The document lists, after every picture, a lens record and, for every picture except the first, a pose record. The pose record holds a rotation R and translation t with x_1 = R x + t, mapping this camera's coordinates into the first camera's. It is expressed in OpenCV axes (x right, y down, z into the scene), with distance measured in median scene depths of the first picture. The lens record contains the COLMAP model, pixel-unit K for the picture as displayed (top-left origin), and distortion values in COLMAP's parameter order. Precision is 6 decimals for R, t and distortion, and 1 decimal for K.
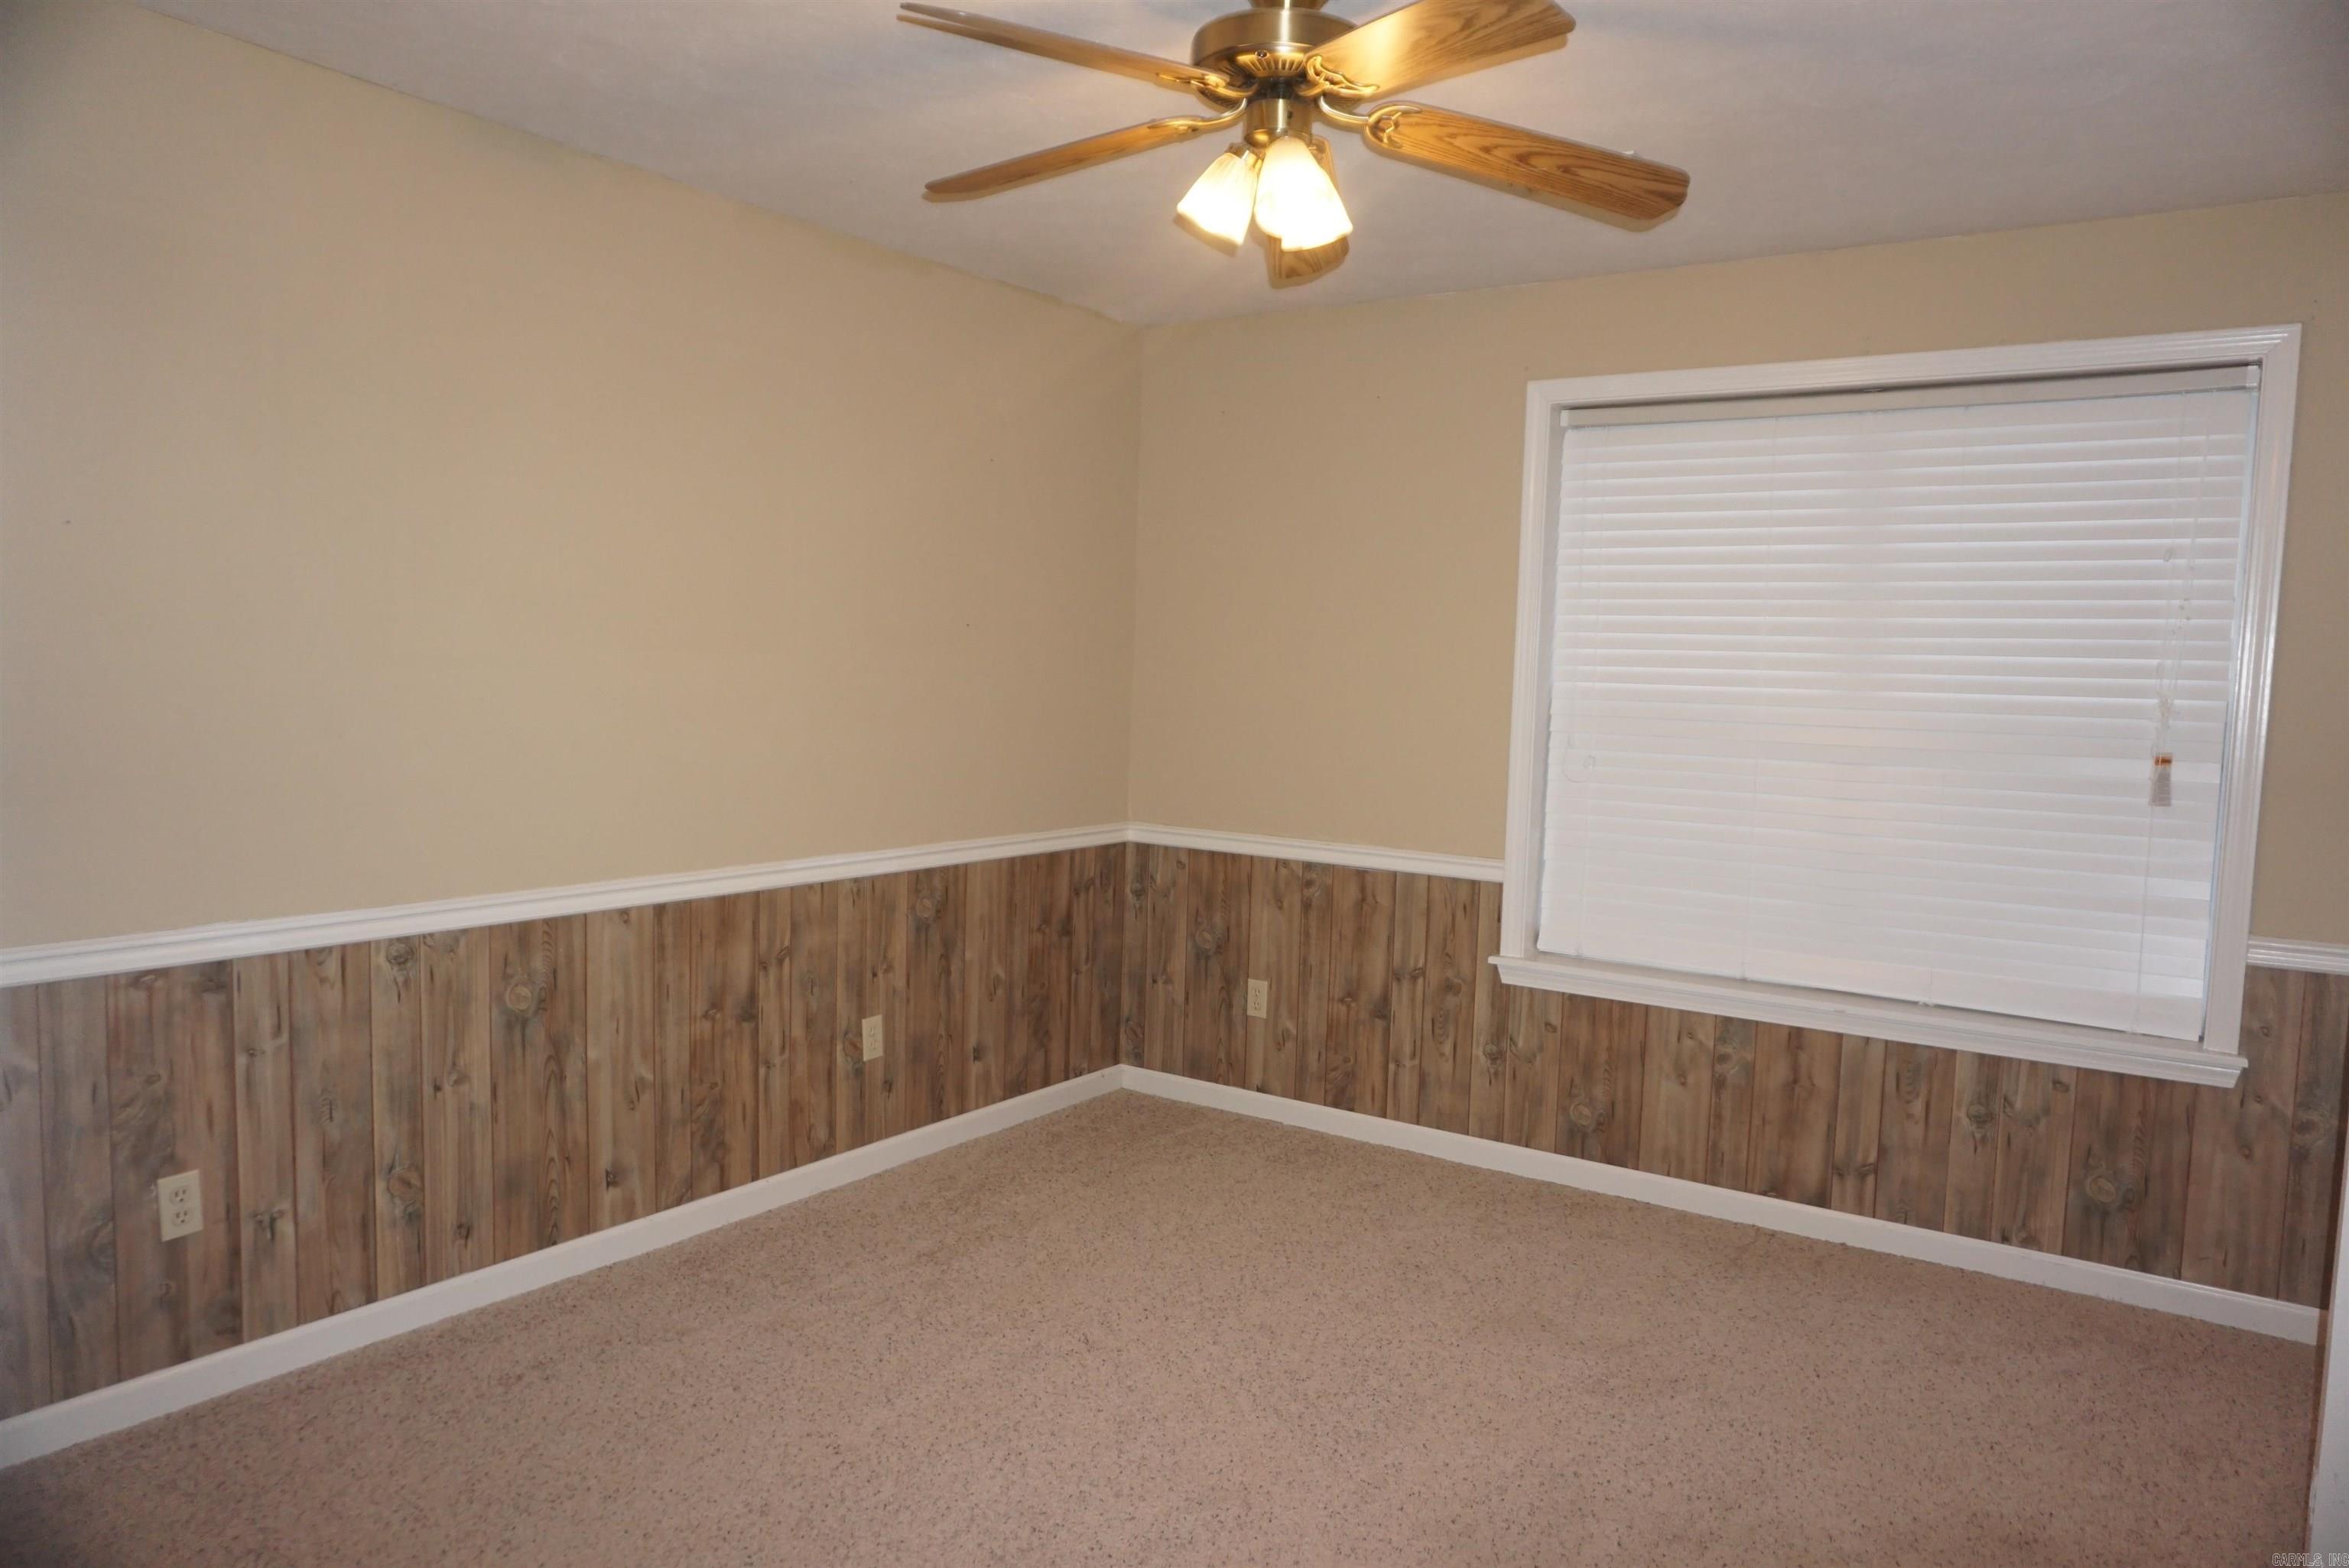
lens RADIAL K [[1563.2, 0, 1174.5], [0, 1563.2, 784.0], [0, 0, 1]] dist [-0.053922, 0.036665]
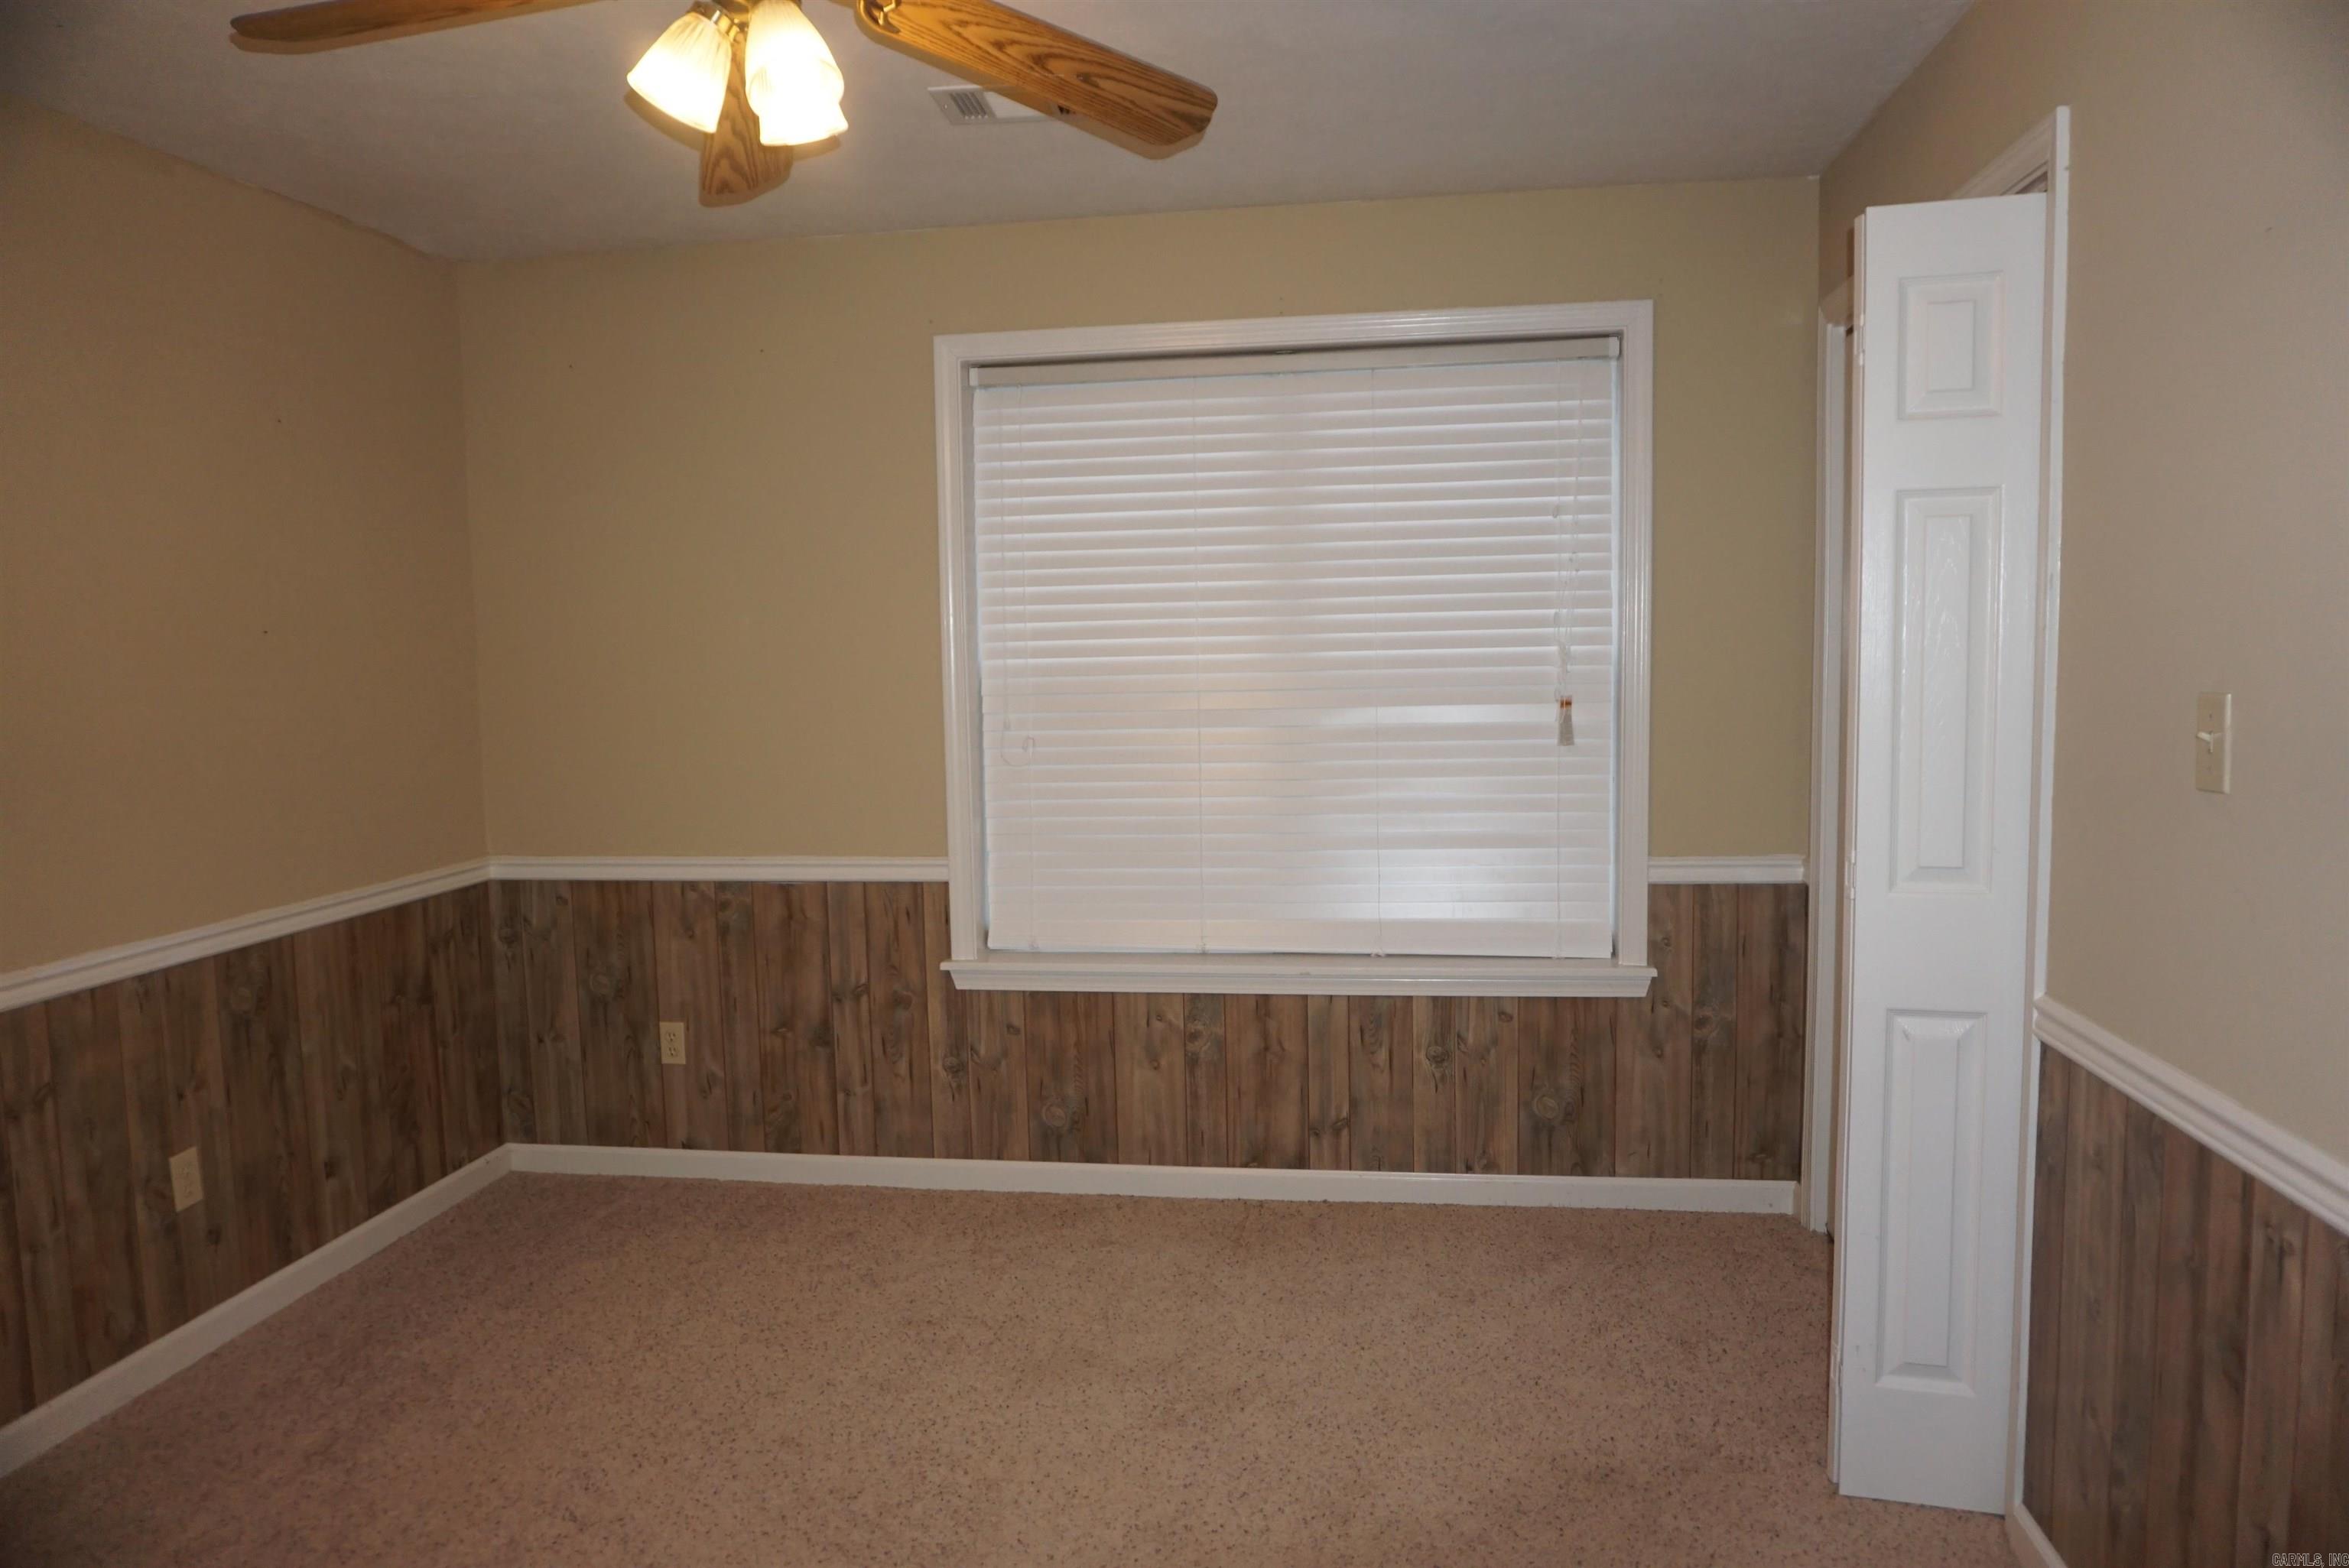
lens RADIAL K [[1572.7, 0, 1171.3], [0, 1572.7, 788.2], [0, 0, 1]] dist [-0.050241, 0.033780]
pose [[0.899363, -0.089336, 0.427978, -0.069921], [0.081622, 0.995999, 0.036384, -0.016210], [-0.429516, 0.002210, 0.903057, 0.113669]]
